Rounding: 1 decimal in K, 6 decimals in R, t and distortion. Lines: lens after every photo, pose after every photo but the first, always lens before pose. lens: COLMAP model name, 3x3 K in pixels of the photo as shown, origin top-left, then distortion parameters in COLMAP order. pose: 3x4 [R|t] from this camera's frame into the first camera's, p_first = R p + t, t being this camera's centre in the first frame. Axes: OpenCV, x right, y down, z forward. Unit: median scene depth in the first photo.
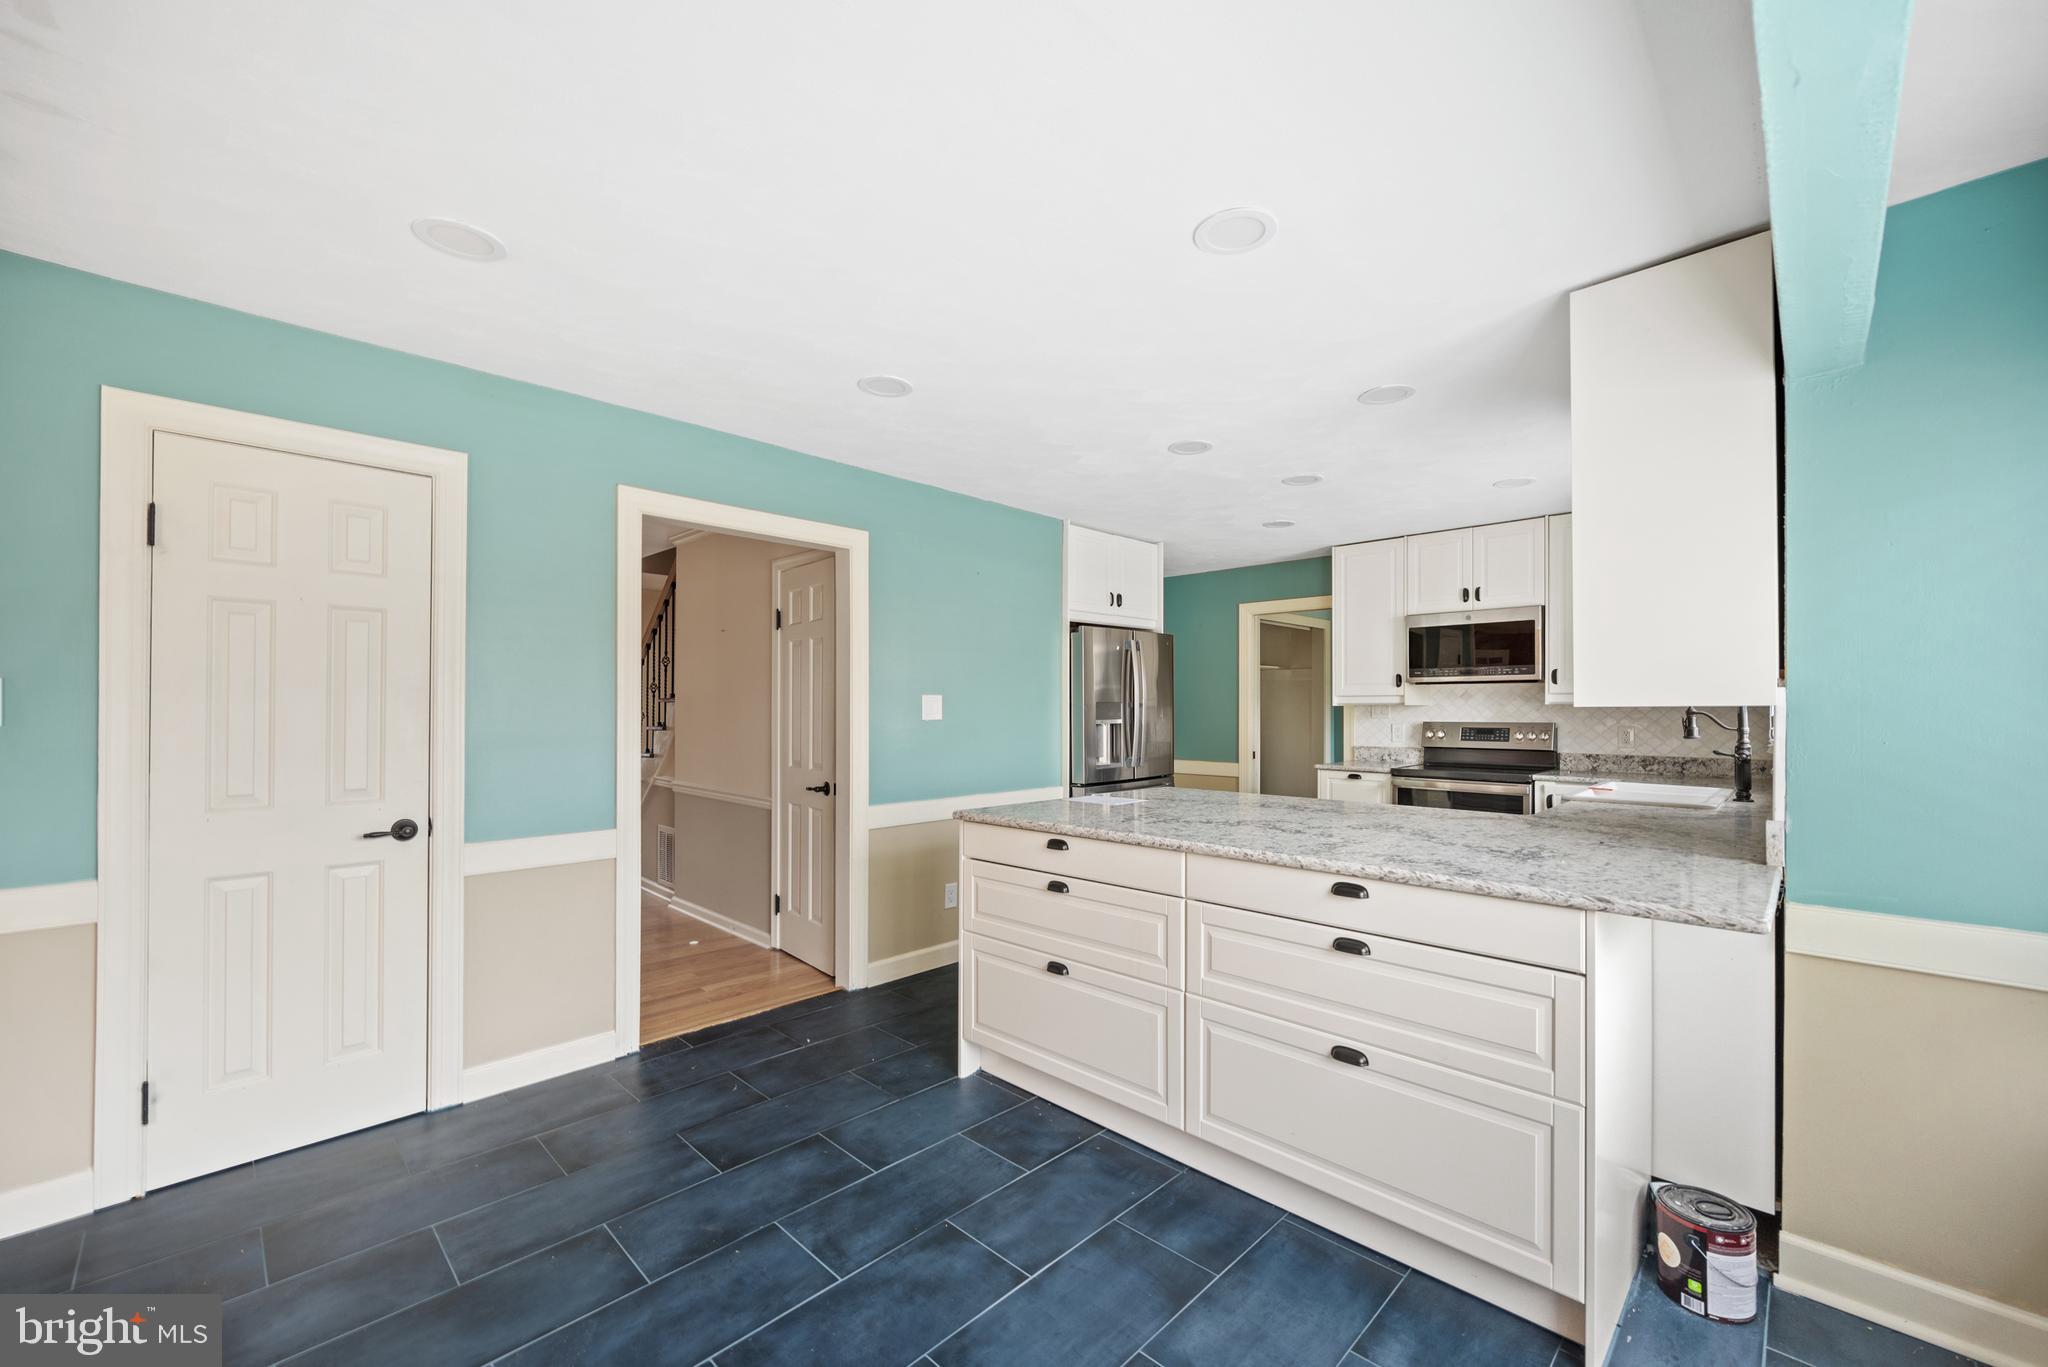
lens RADIAL K [[813.9, 0, 1019.6], [0, 813.9, 701.5], [0, 0, 1]] dist [-0.000416, -0.000454]
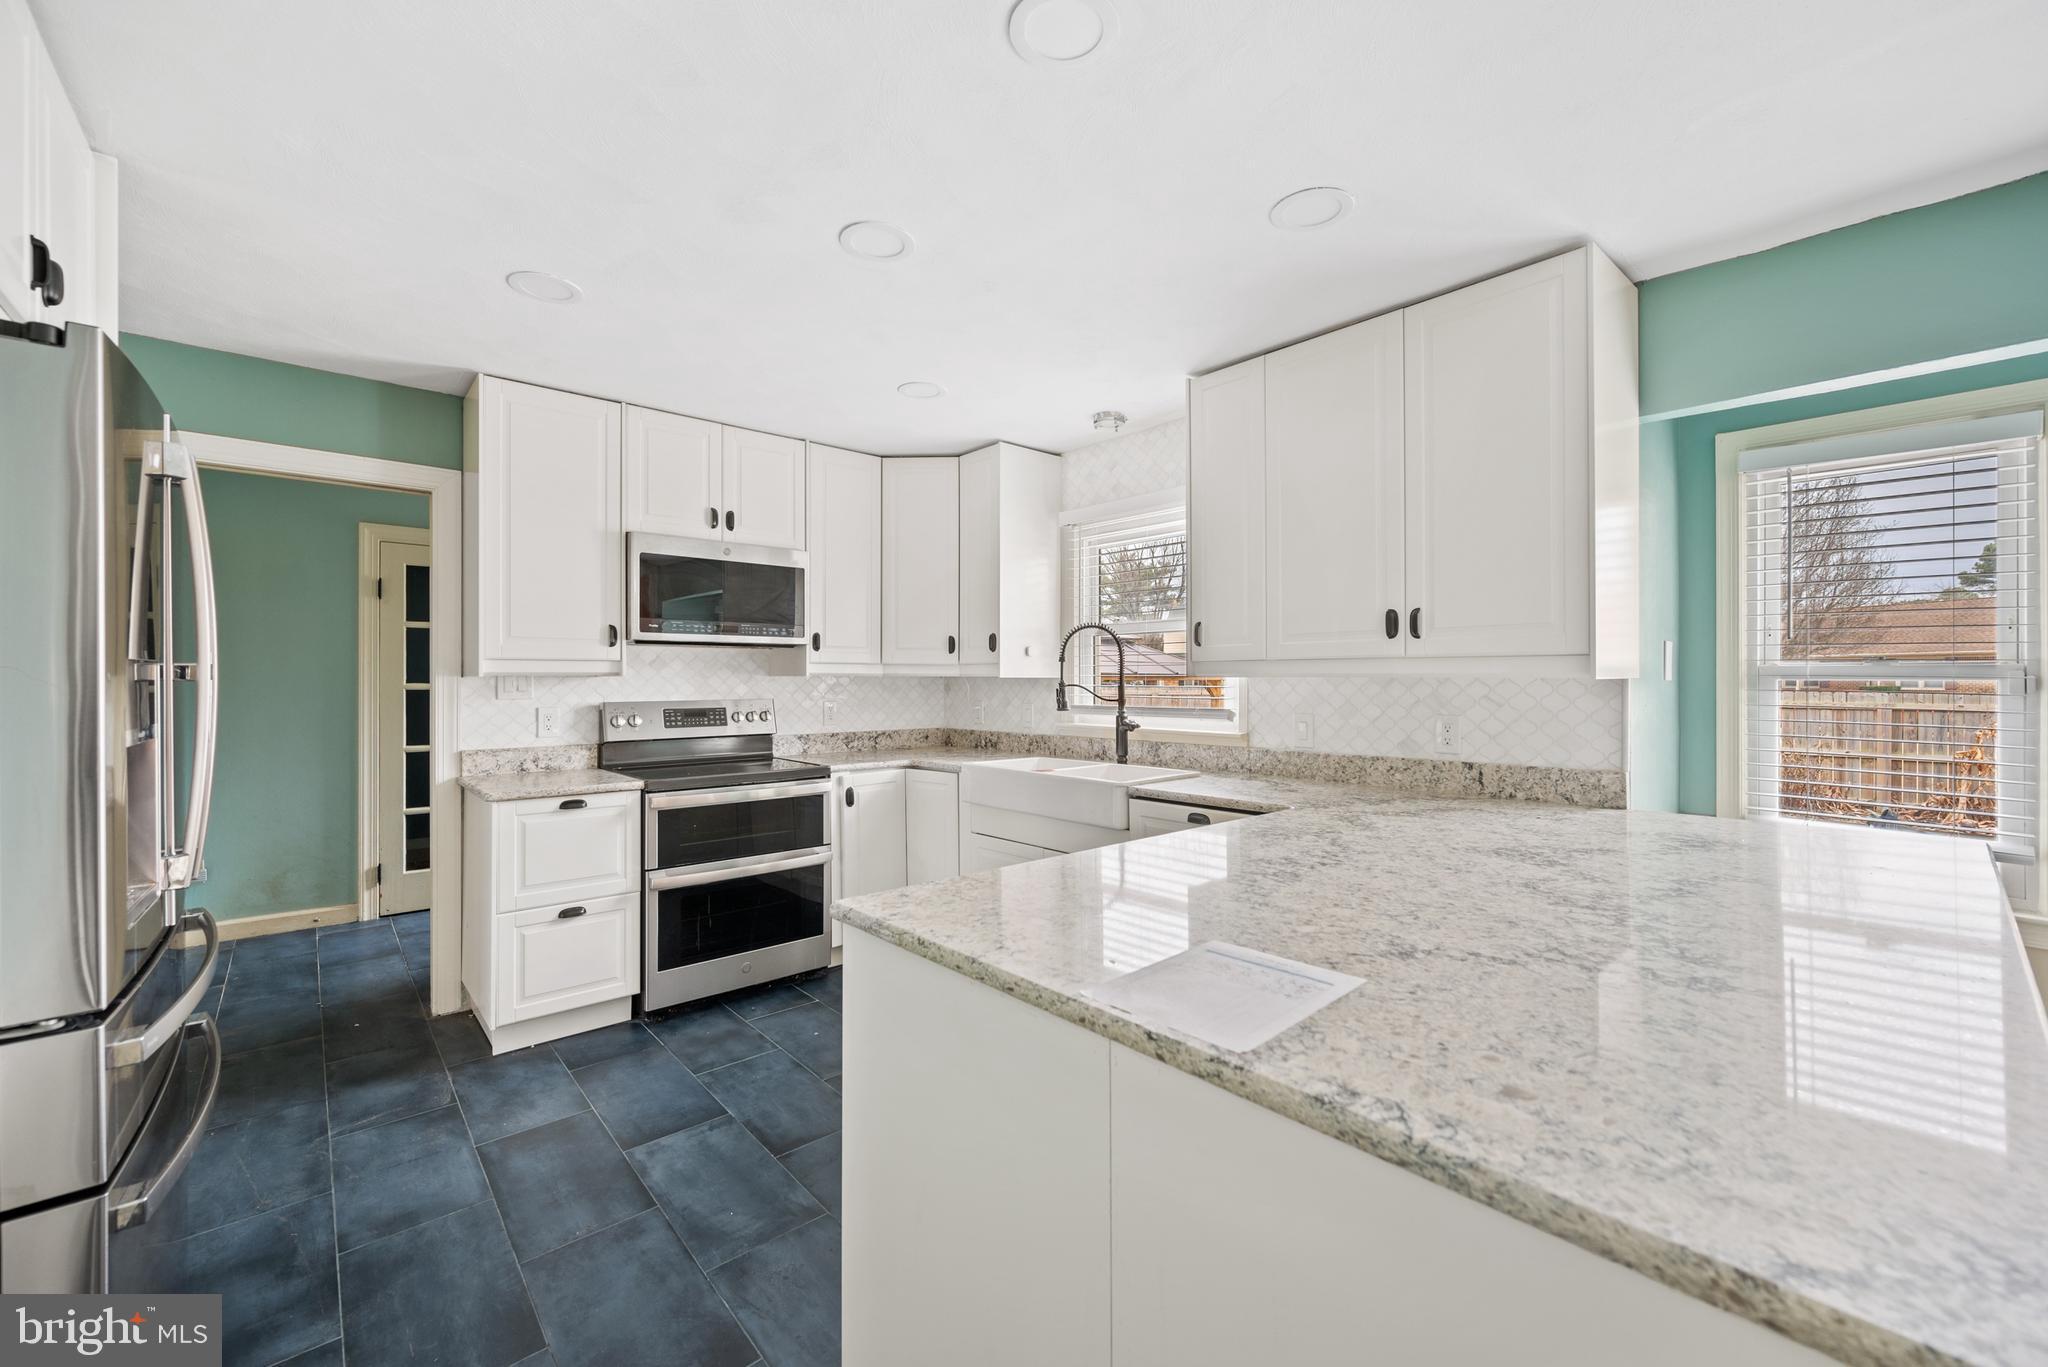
lens RADIAL K [[813.9, 0, 1034.3], [0, 813.9, 680.2], [0, 0, 1]] dist [-0.000416, -0.000454]
pose [[0.061849, -0.001792, 0.998084, -0.139133], [-0.005736, 0.999981, 0.002150, 0.004677], [-0.998069, -0.005858, 0.061837, 0.729599]]
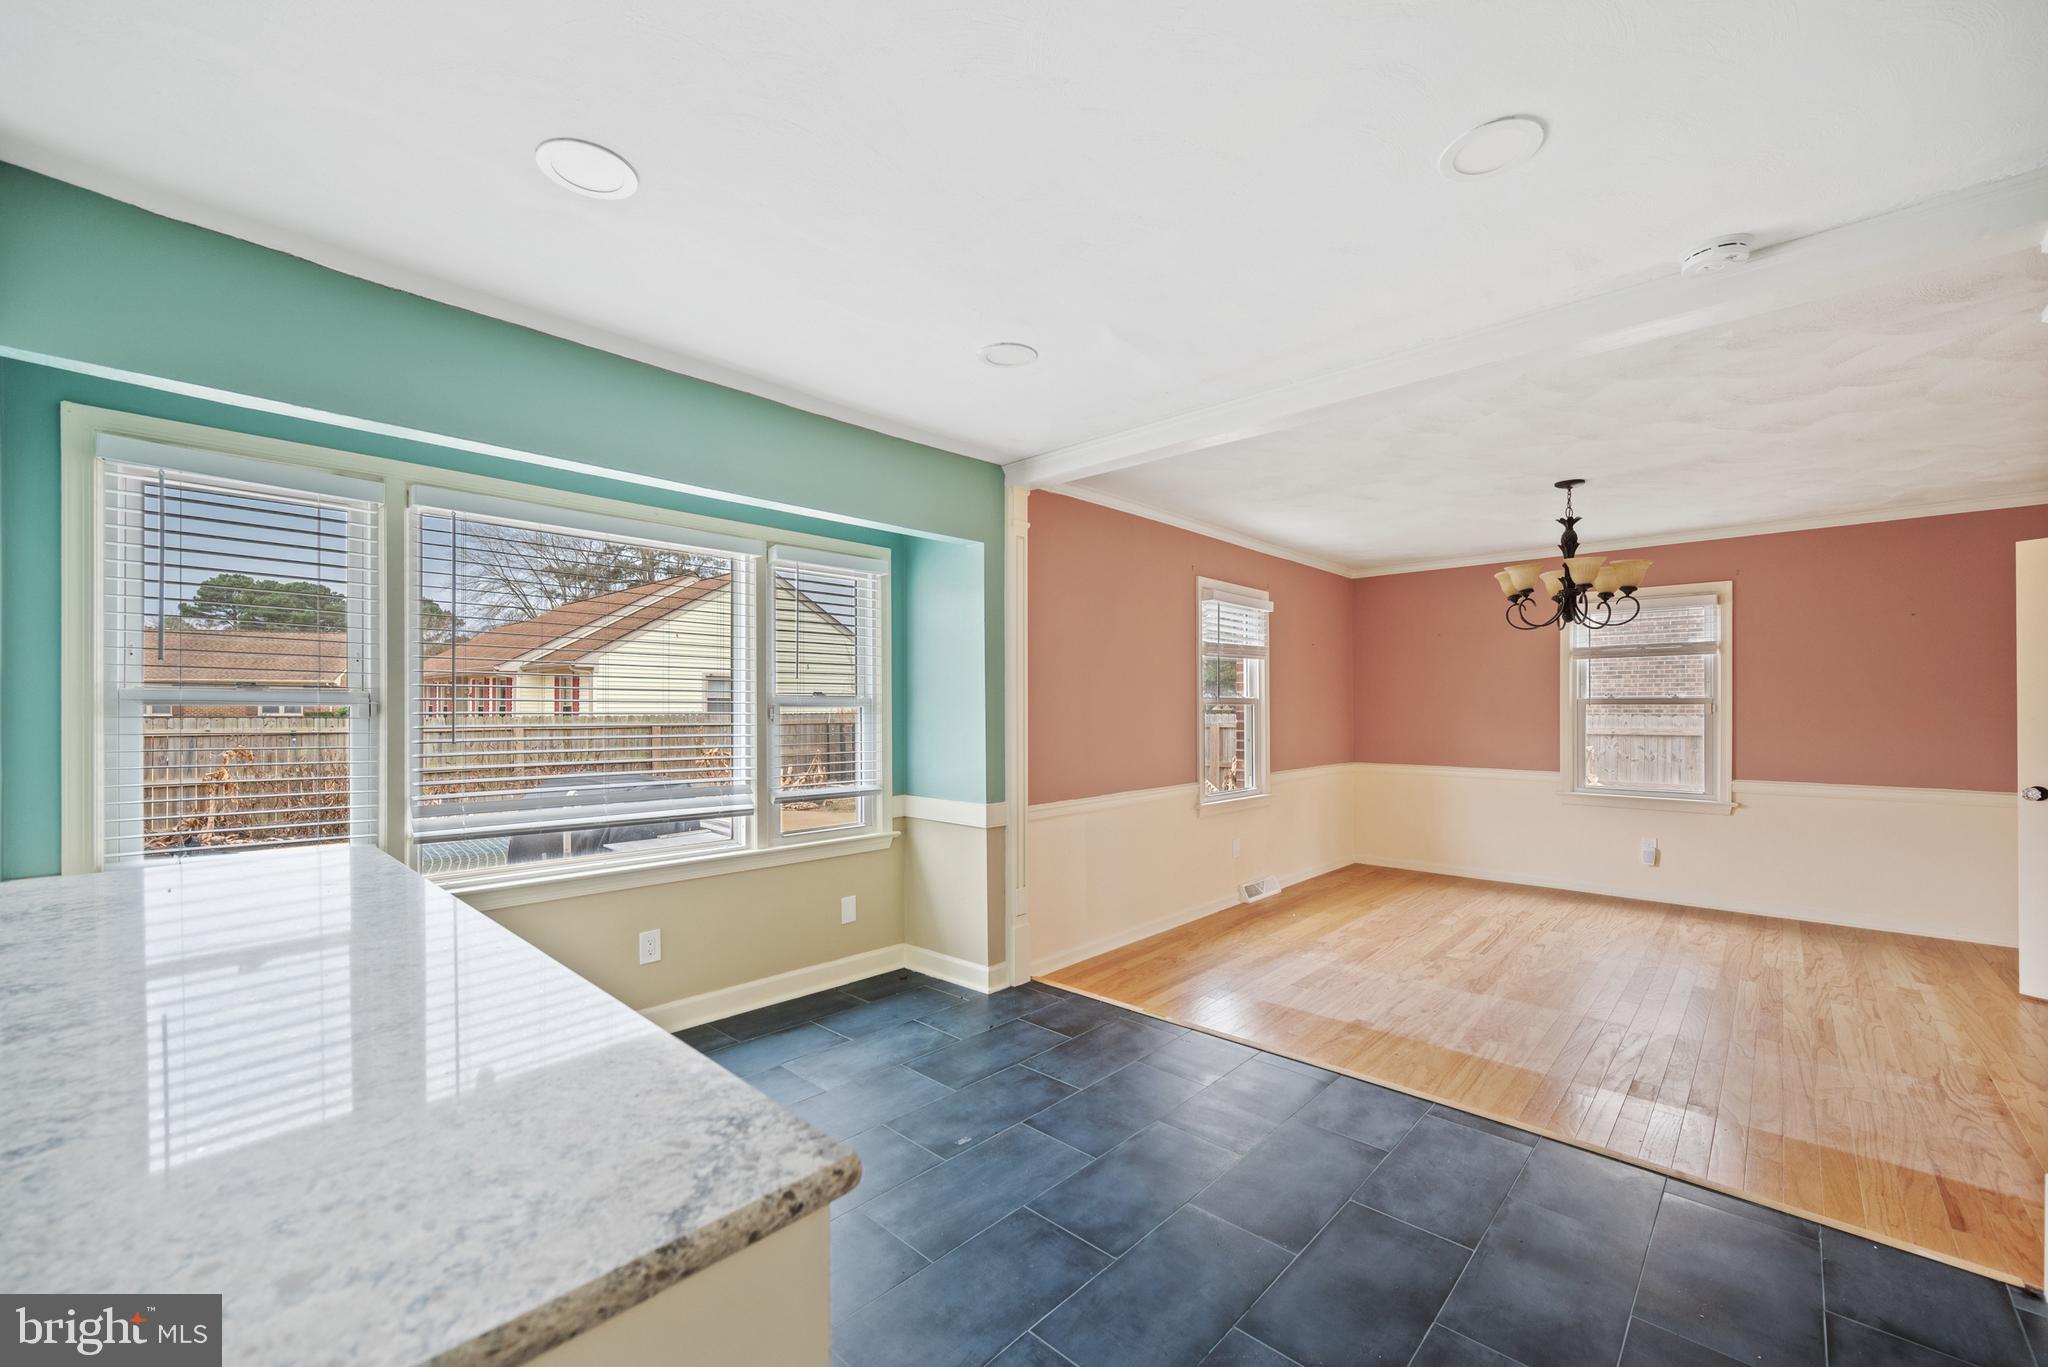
lens RADIAL K [[813.9, 0, 1033.0], [0, 813.9, 702.3], [0, 0, 1]] dist [-0.000416, -0.000454]
pose [[-0.999653, -0.001318, -0.026303, -0.072719], [-0.001046, 0.999946, -0.010343, 0.005662], [0.026315, -0.010312, -0.999600, 0.762712]]
